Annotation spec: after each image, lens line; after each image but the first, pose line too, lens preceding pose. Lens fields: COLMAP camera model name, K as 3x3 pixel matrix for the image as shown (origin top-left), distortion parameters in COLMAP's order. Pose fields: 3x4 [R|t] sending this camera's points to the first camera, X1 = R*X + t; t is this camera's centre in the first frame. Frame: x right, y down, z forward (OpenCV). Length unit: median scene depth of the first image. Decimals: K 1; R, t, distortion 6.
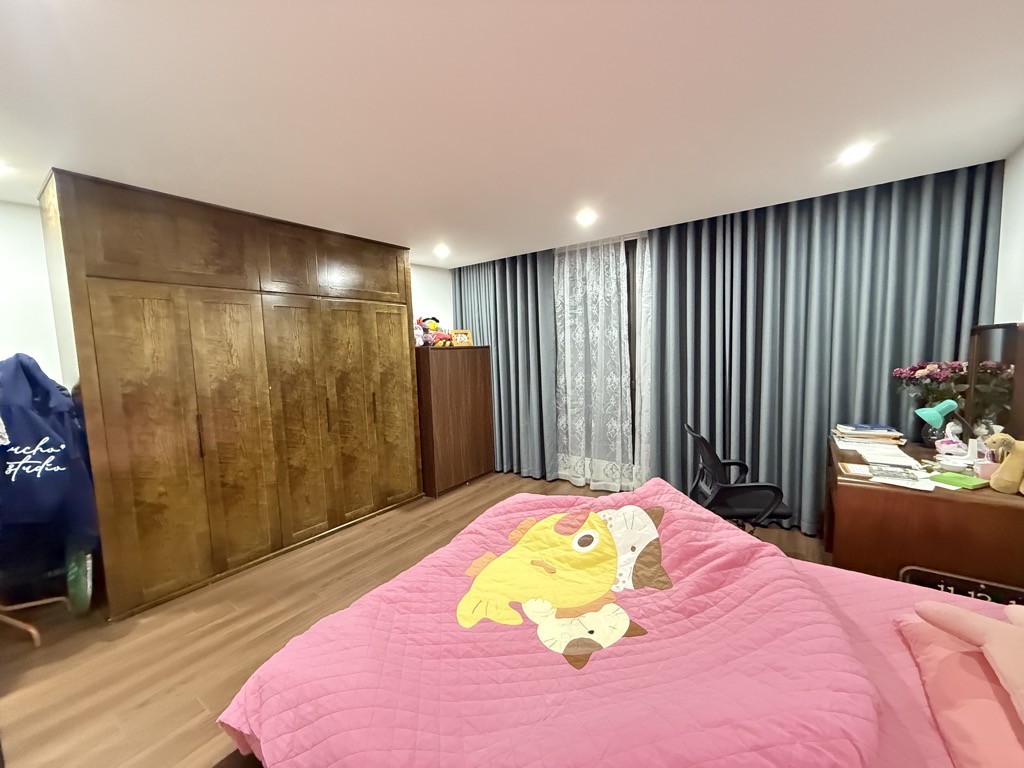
lens RADIAL K [[411.8, 0, 508.9], [0, 411.8, 384.7], [0, 0, 1]] dist [0.007838, -0.000237]
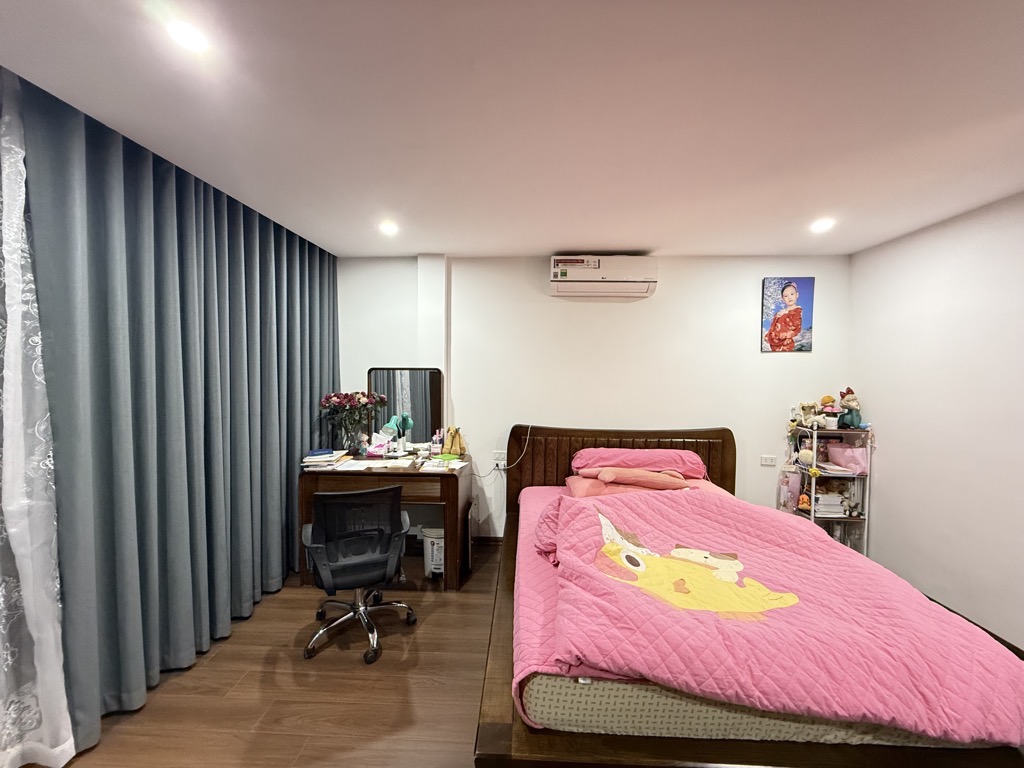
lens RADIAL K [[411.8, 0, 508.9], [0, 411.8, 384.7], [0, 0, 1]] dist [0.007838, -0.000237]
pose [[-0.556966, -0.002338, 0.830532, -0.349022], [0.090329, 0.993894, 0.063373, -0.110716], [-0.825609, 0.110318, -0.553354, 1.228110]]
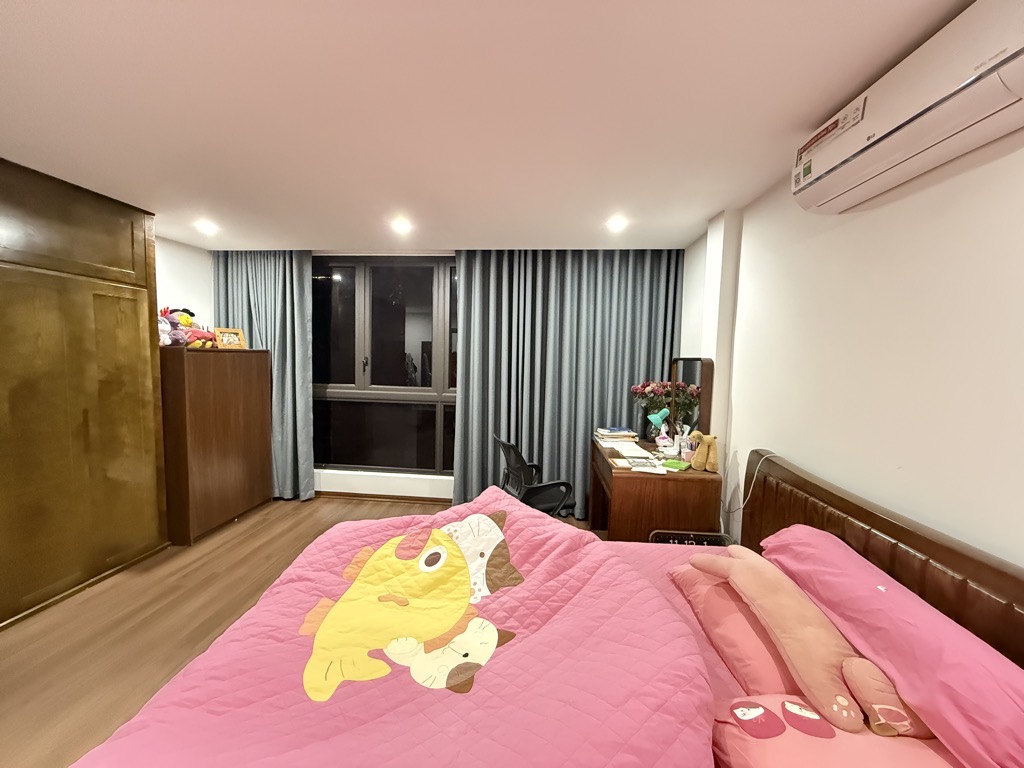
lens RADIAL K [[411.8, 0, 508.9], [0, 411.8, 384.7], [0, 0, 1]] dist [0.007838, -0.000237]
pose [[0.856544, 0.015311, 0.515847, -0.114573], [-0.001620, 0.999635, -0.026981, -0.004676], [-0.516072, 0.022275, 0.856256, 0.053364]]
